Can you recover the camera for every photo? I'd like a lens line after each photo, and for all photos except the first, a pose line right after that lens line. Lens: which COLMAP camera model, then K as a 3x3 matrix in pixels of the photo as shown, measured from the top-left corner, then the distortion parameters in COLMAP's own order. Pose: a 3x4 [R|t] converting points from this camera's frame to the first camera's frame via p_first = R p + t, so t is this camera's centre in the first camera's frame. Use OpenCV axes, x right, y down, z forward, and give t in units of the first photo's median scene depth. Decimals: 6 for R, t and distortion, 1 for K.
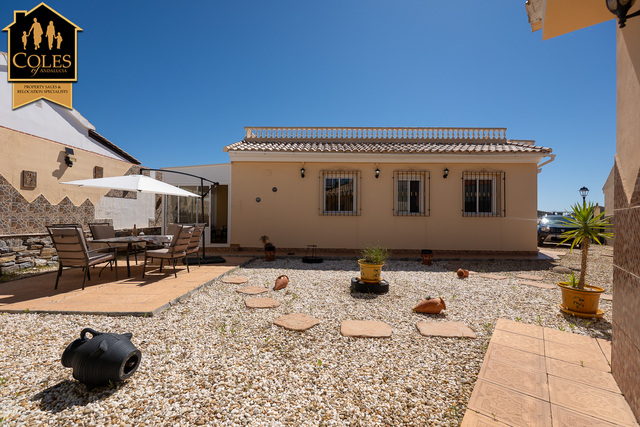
lens RADIAL K [[269.3, 0, 320.4], [0, 269.3, 217.1], [0, 0, 1]] dist [-0.003452, -0.000572]
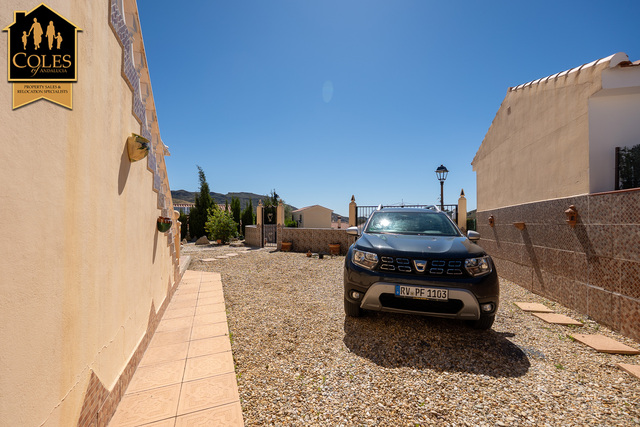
lens RADIAL K [[269.3, 0, 320.0], [0, 269.3, 216.1], [0, 0, 1]] dist [-0.003452, -0.000572]
pose [[0.921522, -0.007045, 0.388263, 0.715431], [0.007585, 0.999971, 0.000143, 0.003522], [-0.388252, 0.002813, 0.921549, 0.798179]]
